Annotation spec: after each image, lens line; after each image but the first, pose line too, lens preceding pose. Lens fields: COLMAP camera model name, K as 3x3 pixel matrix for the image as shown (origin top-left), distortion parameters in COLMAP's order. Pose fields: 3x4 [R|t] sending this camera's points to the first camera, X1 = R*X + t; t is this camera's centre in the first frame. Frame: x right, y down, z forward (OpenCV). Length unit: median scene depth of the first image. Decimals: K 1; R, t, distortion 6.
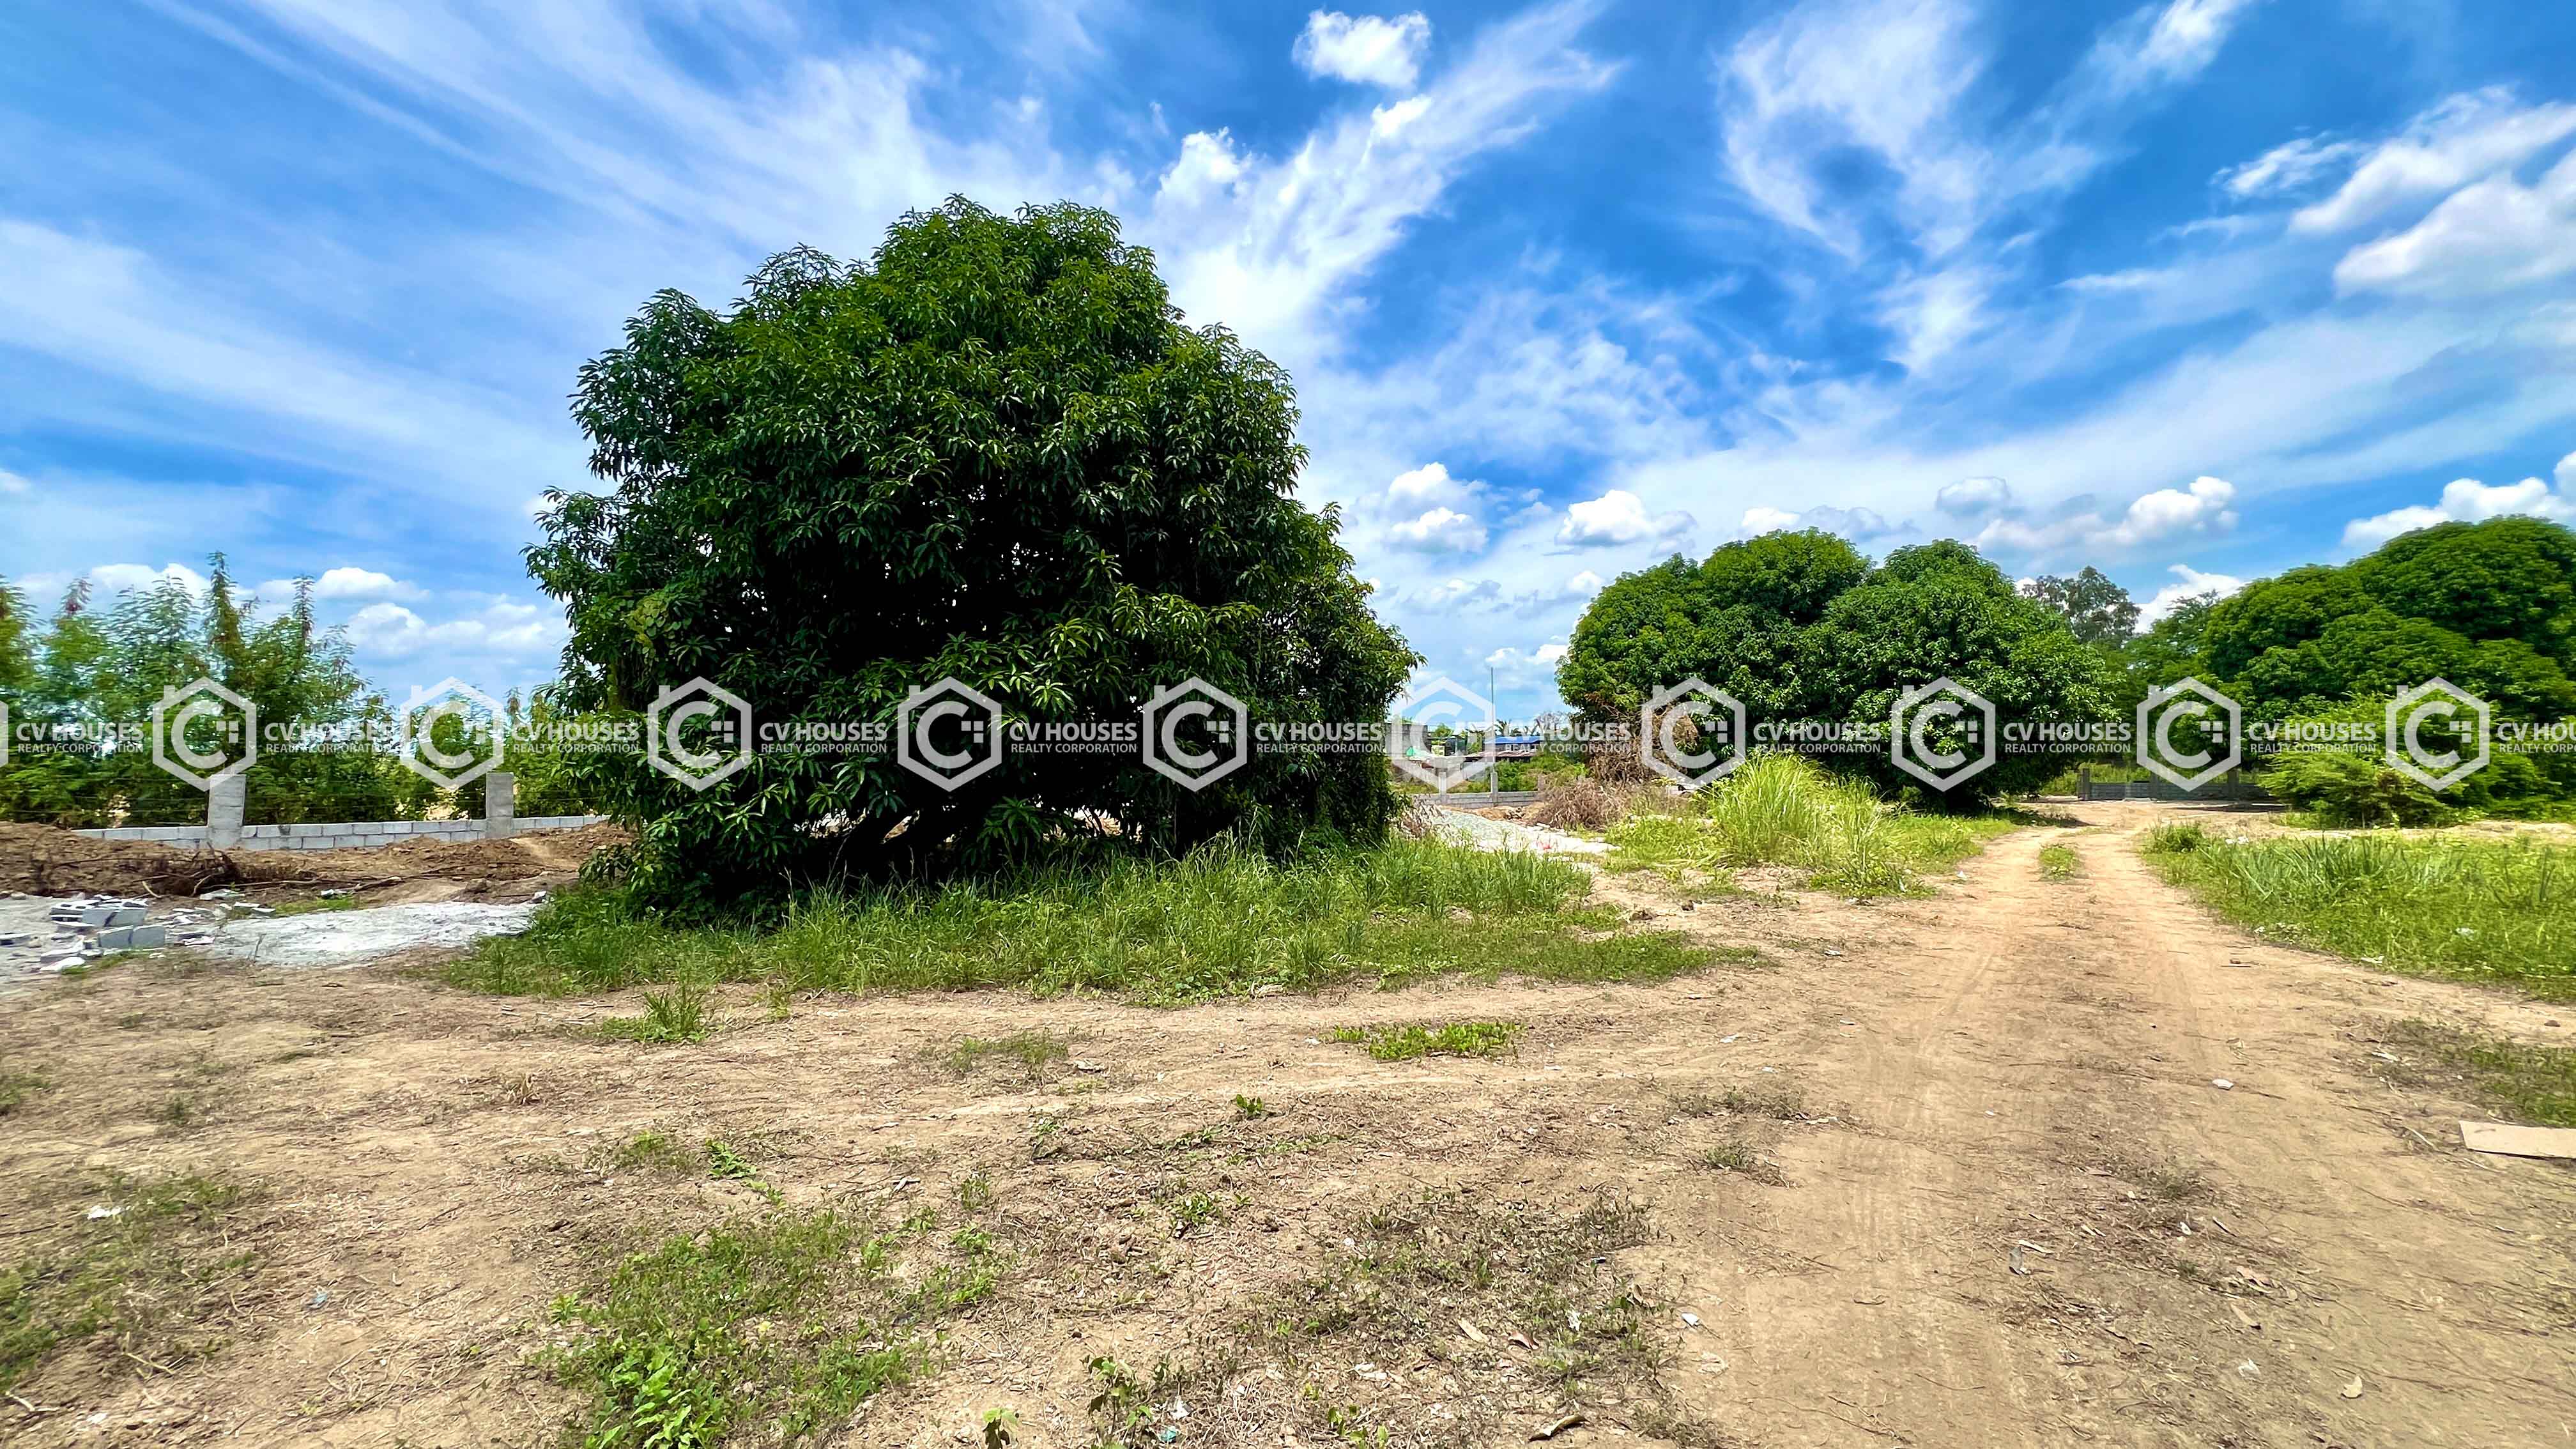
lens RADIAL K [[1036.6, 0, 1283.3], [0, 1036.6, 717.2], [0, 0, 1]] dist [-0.000384, 0.000161]
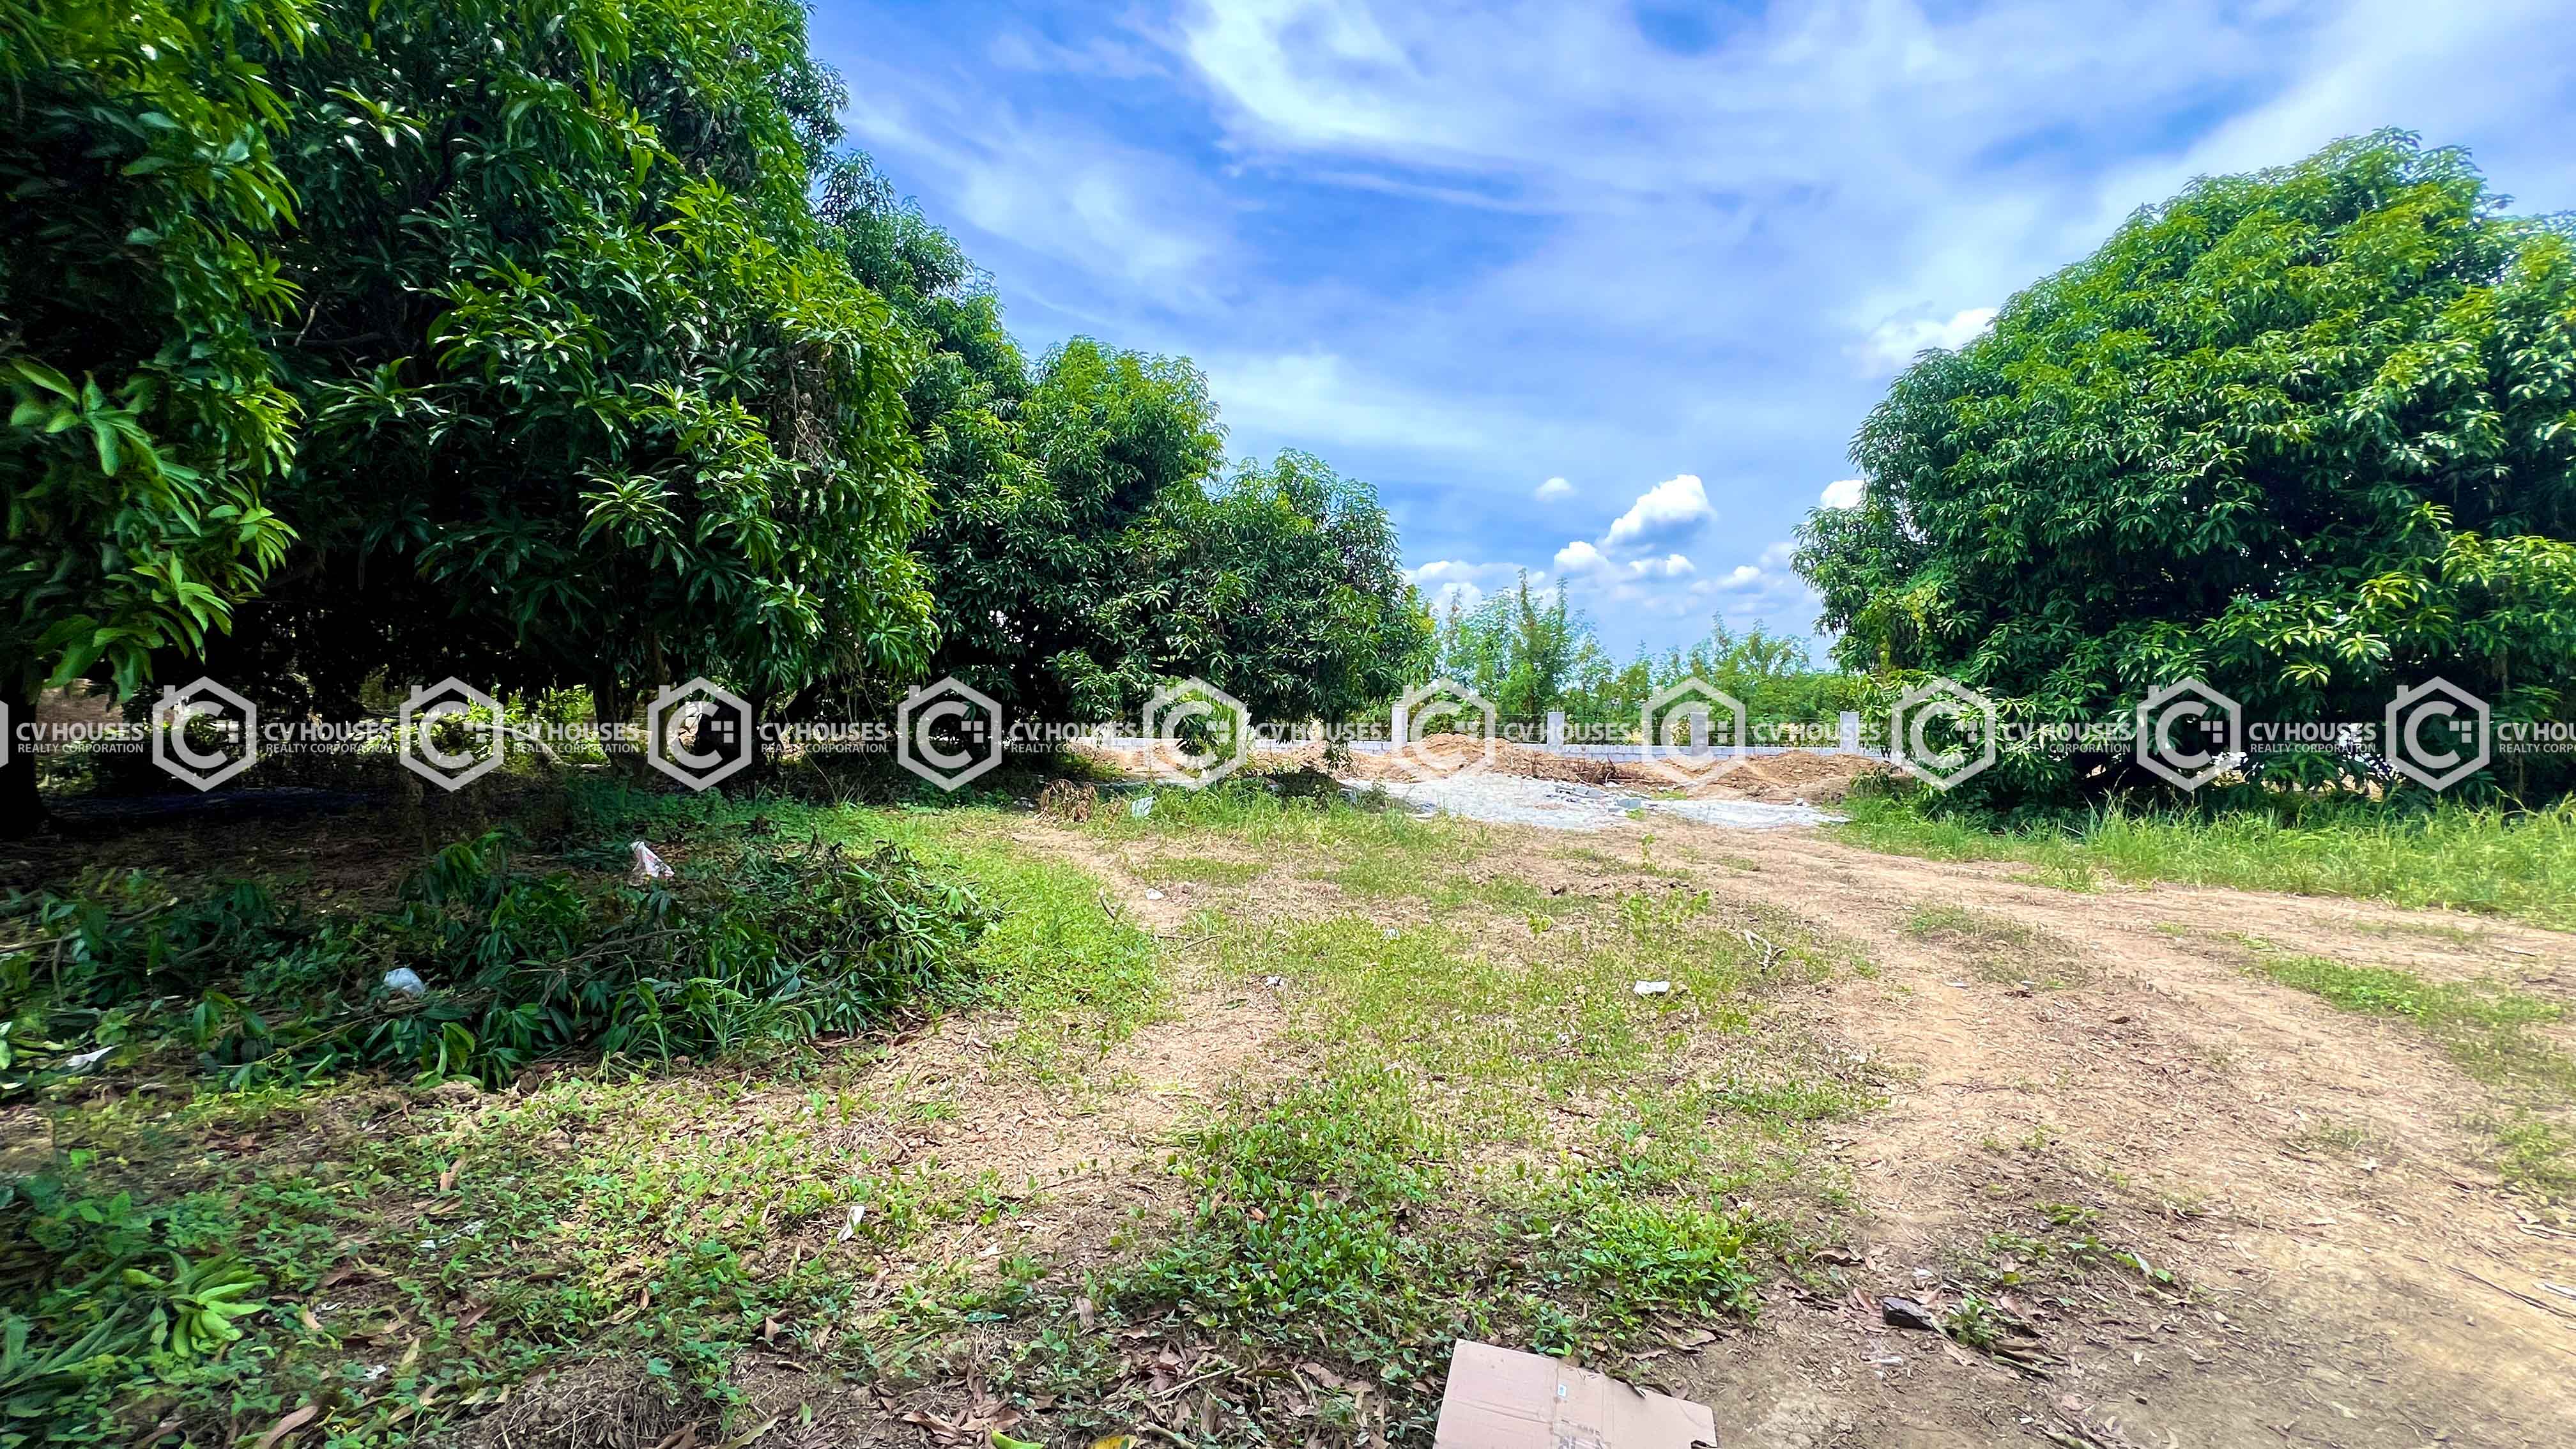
lens RADIAL K [[1036.6, 0, 1283.3], [0, 1036.6, 717.2], [0, 0, 1]] dist [-0.000384, 0.000161]
pose [[0.632222, 0.013099, -0.774676, -0.034749], [0.029590, 0.998719, 0.041036, -0.009381], [0.774222, -0.048867, 0.631025, -0.195147]]
